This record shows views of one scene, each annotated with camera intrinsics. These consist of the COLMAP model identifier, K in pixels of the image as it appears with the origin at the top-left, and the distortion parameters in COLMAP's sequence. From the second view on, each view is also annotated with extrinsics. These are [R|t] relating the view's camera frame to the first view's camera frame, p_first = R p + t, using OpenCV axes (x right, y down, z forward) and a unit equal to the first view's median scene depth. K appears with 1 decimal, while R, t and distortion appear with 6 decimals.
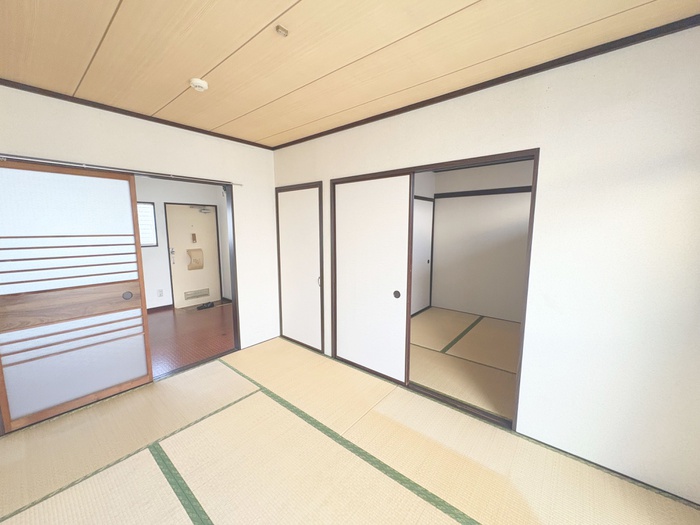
lens RADIAL K [[279.0, 0, 348.6], [0, 279.0, 262.7], [0, 0, 1]] dist [-0.000471, 0.000024]
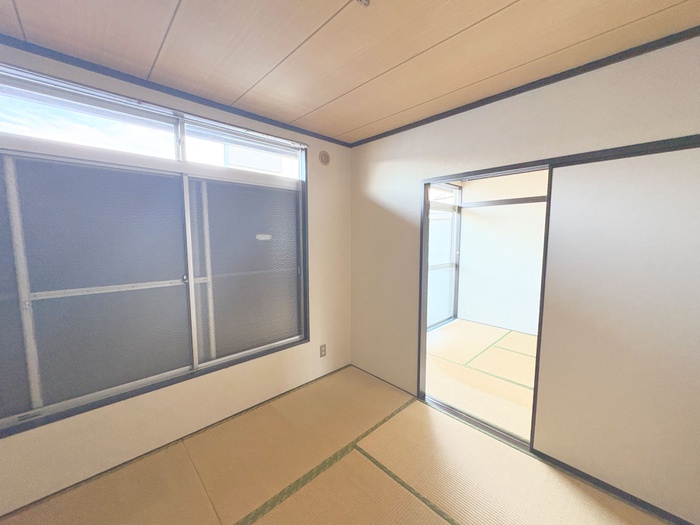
lens RADIAL K [[279.0, 0, 345.2], [0, 279.0, 262.8], [0, 0, 1]] dist [-0.000471, 0.000024]
pose [[0.995354, 0.005075, -0.096148, -0.210865], [-0.008835, 0.999211, -0.038719, -0.024937], [0.095875, 0.039388, 0.994614, 0.182560]]
